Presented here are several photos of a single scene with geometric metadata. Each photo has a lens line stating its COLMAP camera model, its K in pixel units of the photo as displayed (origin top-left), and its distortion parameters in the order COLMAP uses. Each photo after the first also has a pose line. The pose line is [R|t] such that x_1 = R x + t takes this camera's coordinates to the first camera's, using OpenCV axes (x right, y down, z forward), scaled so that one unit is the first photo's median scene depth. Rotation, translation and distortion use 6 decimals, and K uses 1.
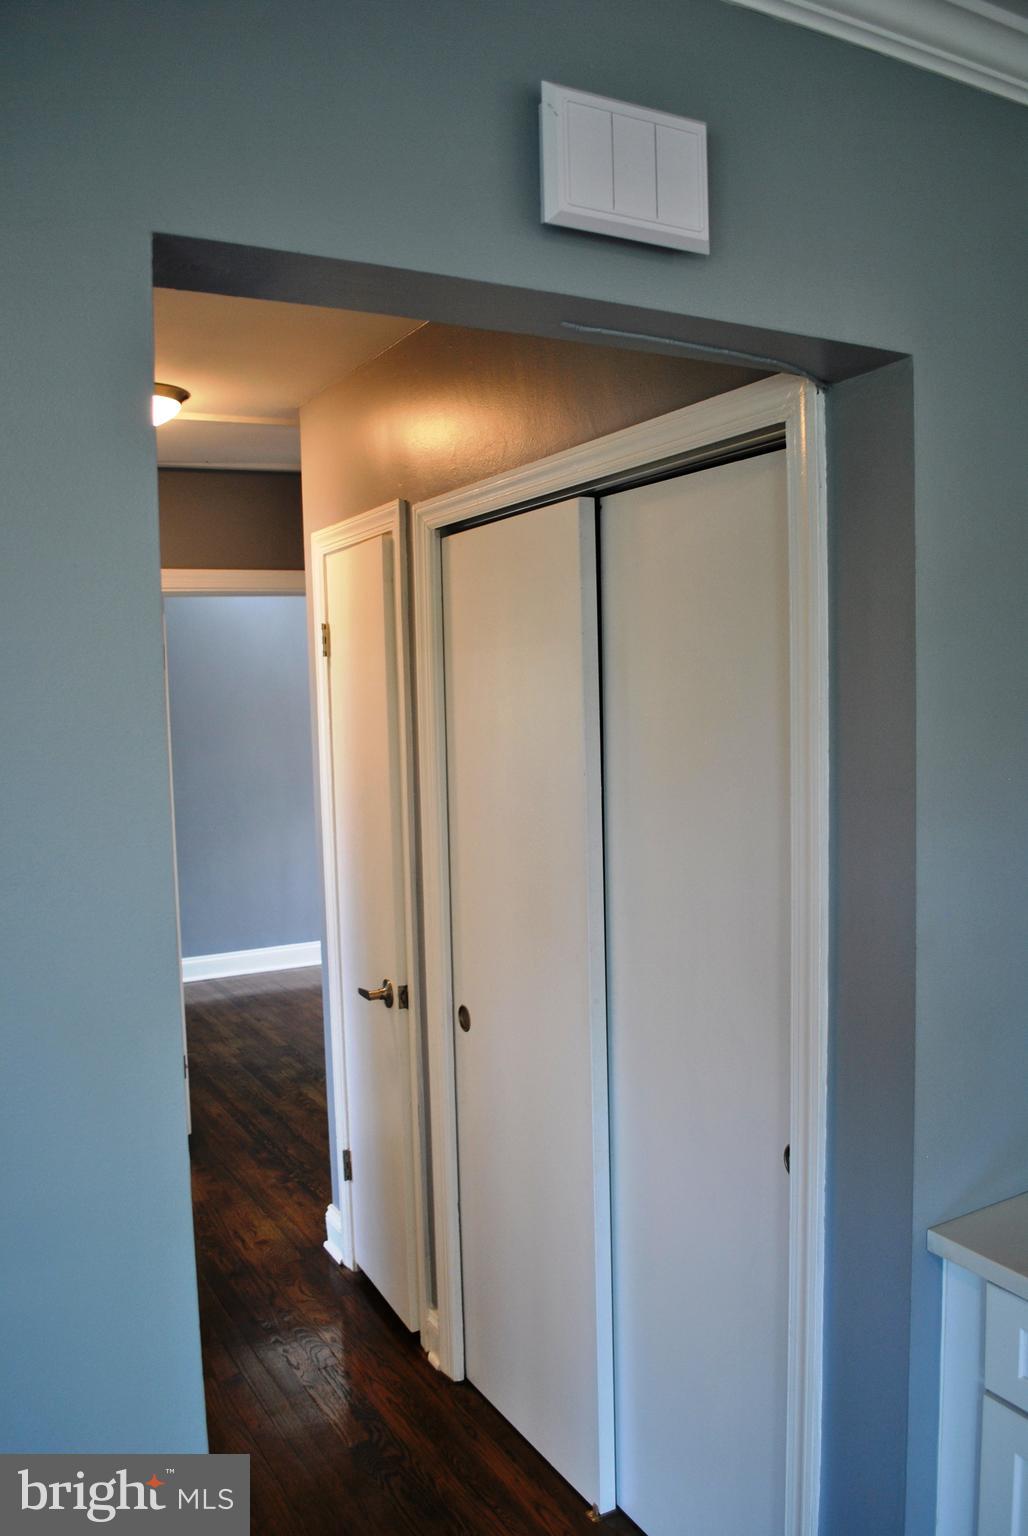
lens RADIAL K [[1219.9, 0, 498.6], [0, 1219.9, 798.5], [0, 0, 1]] dist [-0.077927, 0.007531]
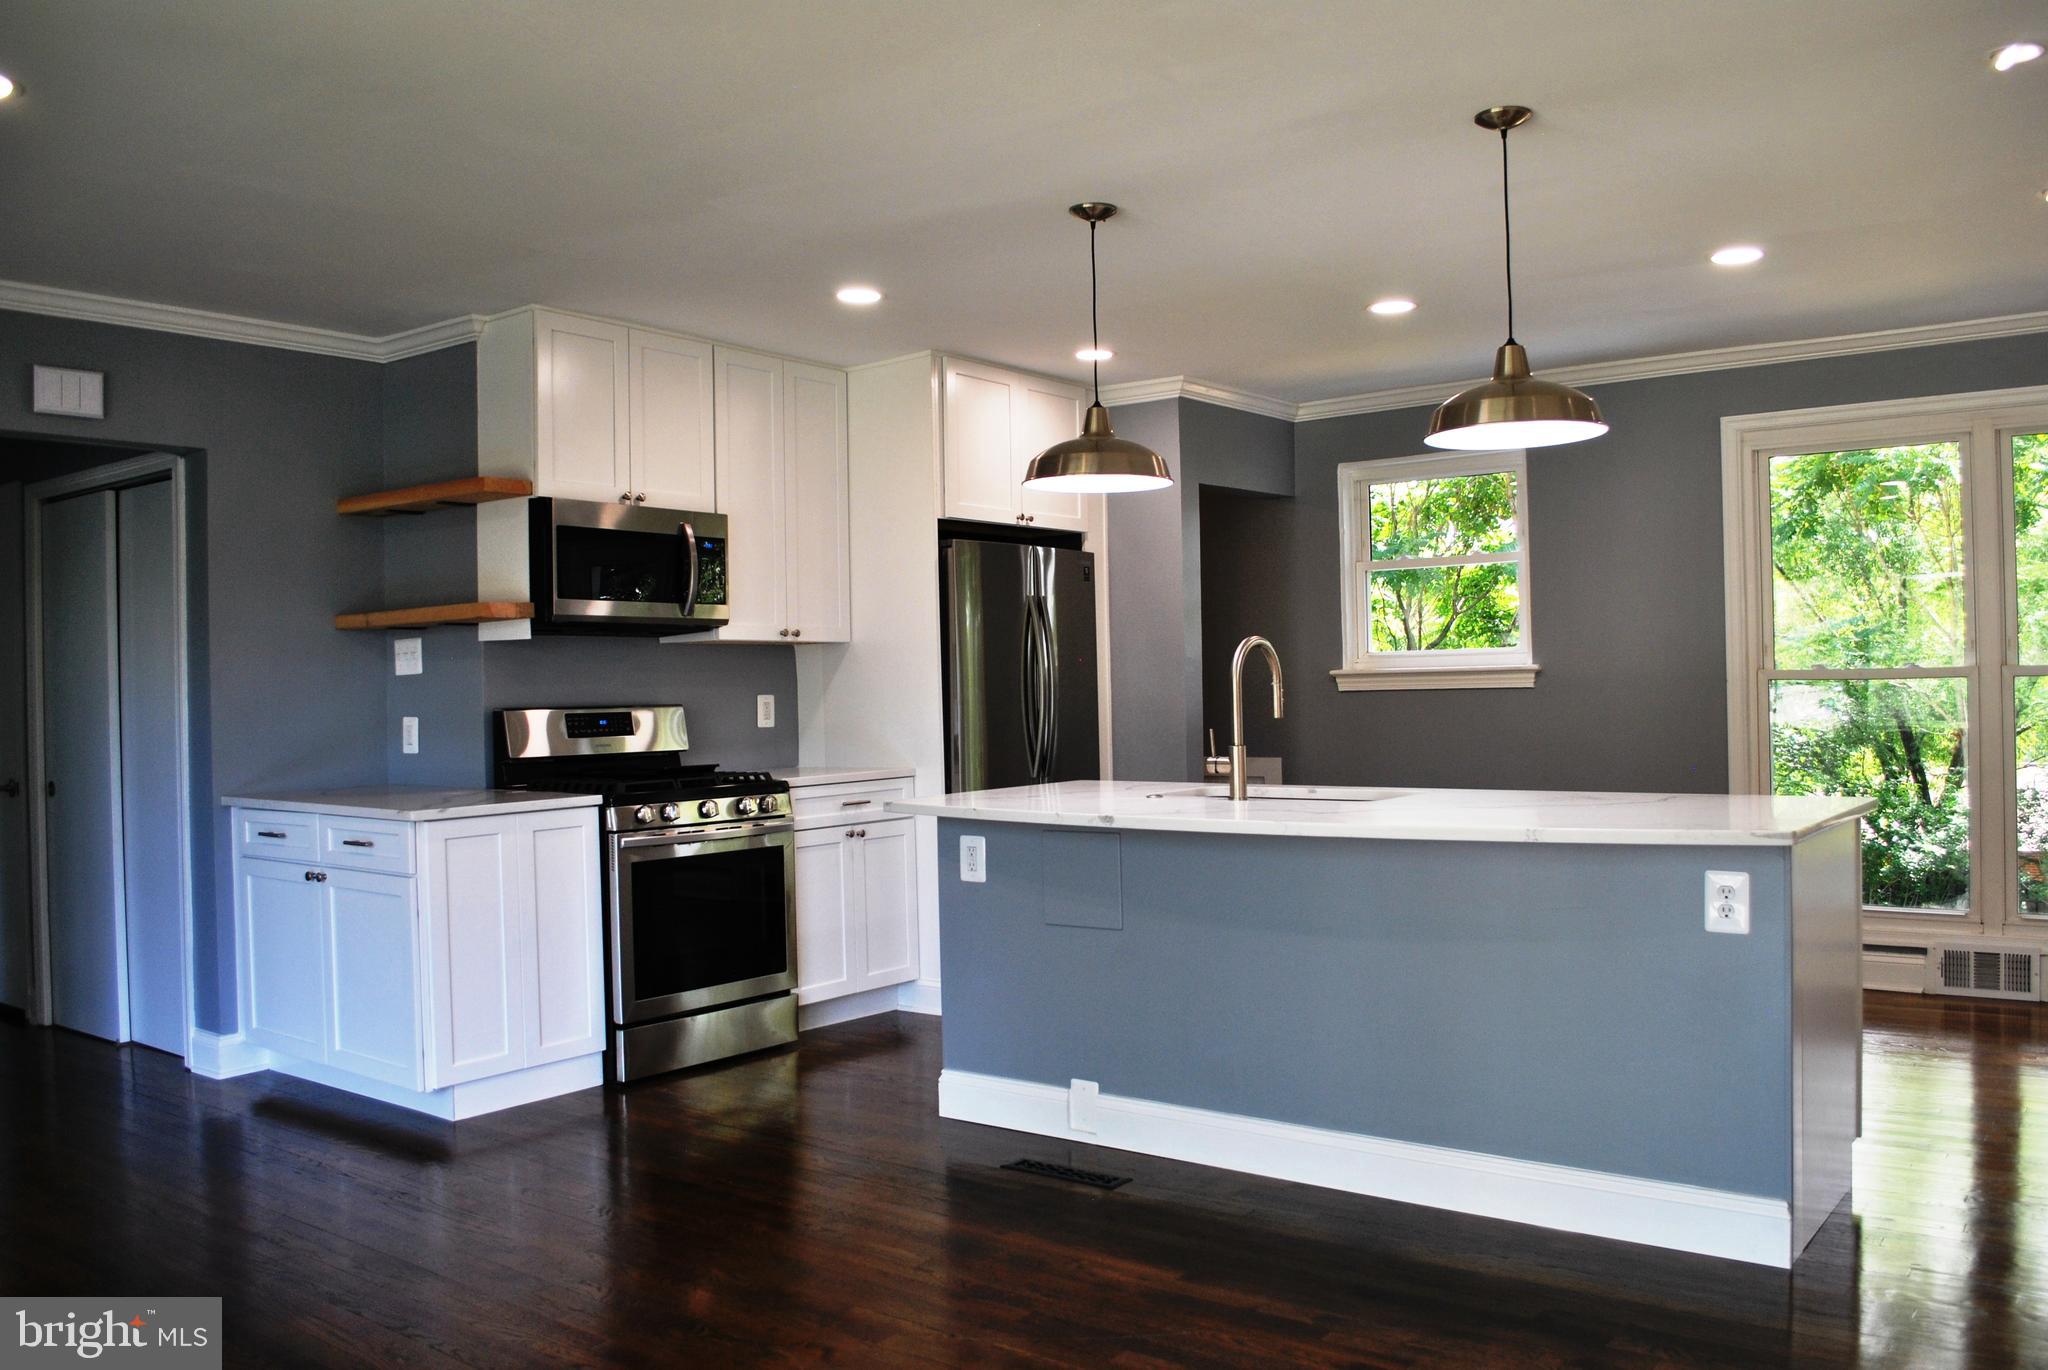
lens RADIAL K [[1626.5, 0, 1031.2], [0, 1626.5, 691.1], [0, 0, 1]] dist [-0.077927, 0.007531]
pose [[0.908769, 0.002758, 0.417290, 0.322433], [0.034906, 0.995971, -0.082601, 0.304373], [-0.415837, 0.089631, 0.905012, -1.714495]]
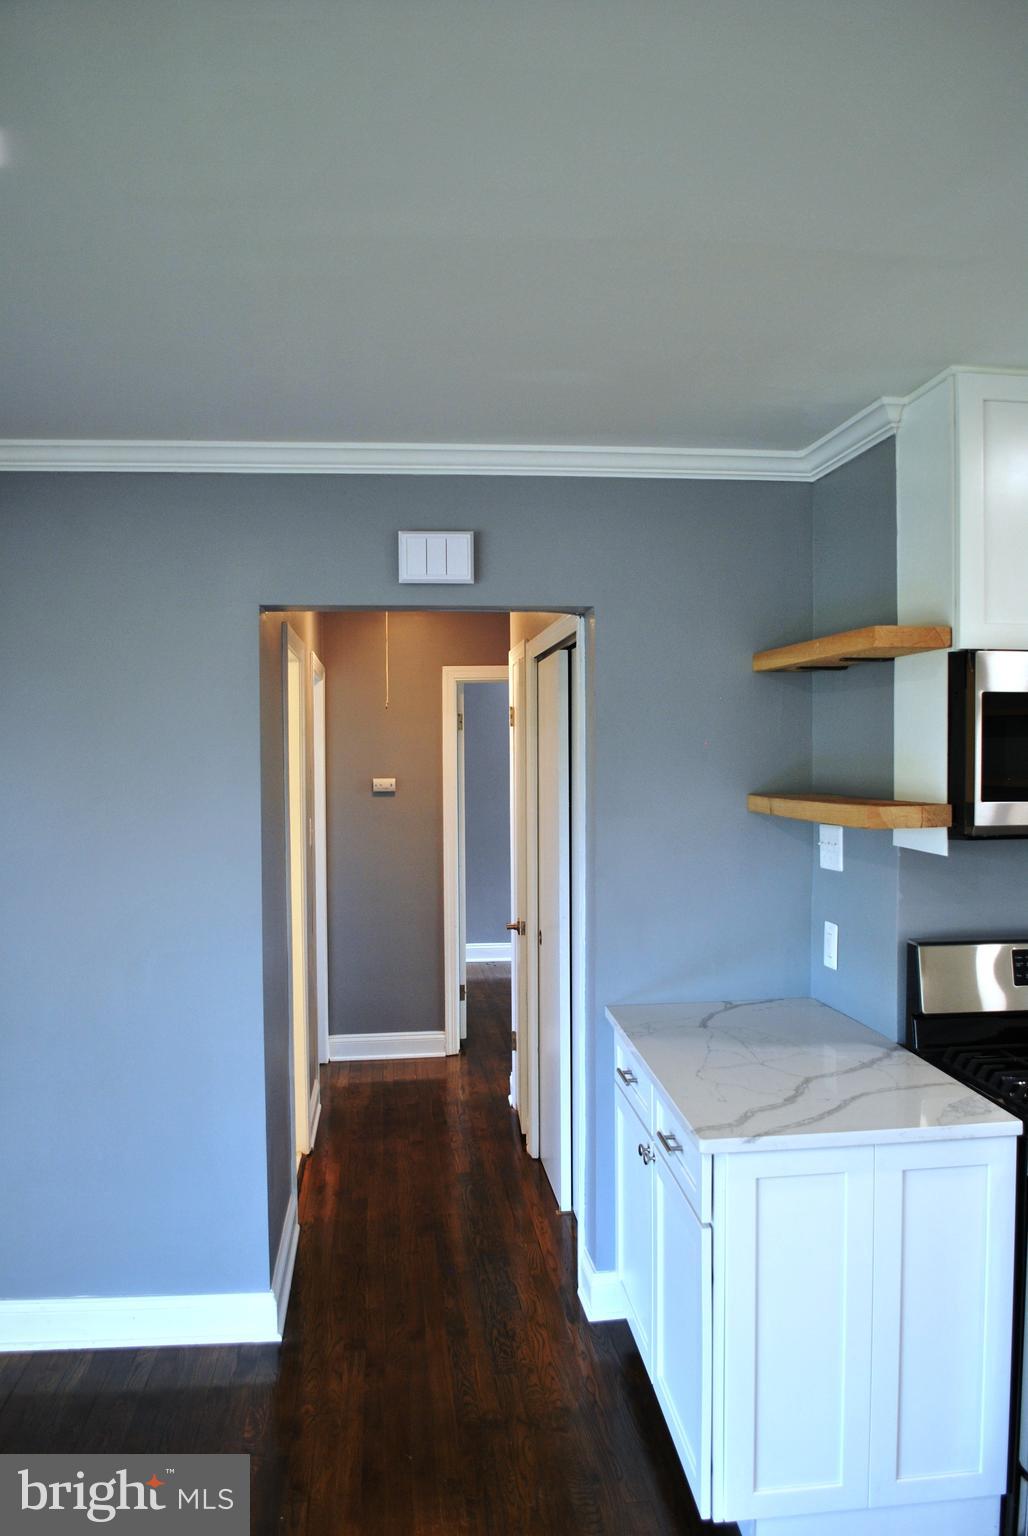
lens RADIAL K [[1219.9, 0, 516.9], [0, 1219.9, 779.8], [0, 0, 1]] dist [-0.077927, 0.007531]
pose [[0.926861, 0.027310, -0.374411, 0.651592], [-0.047034, 0.997940, -0.043641, 0.038580], [0.372448, 0.058059, 0.926235, -0.705485]]
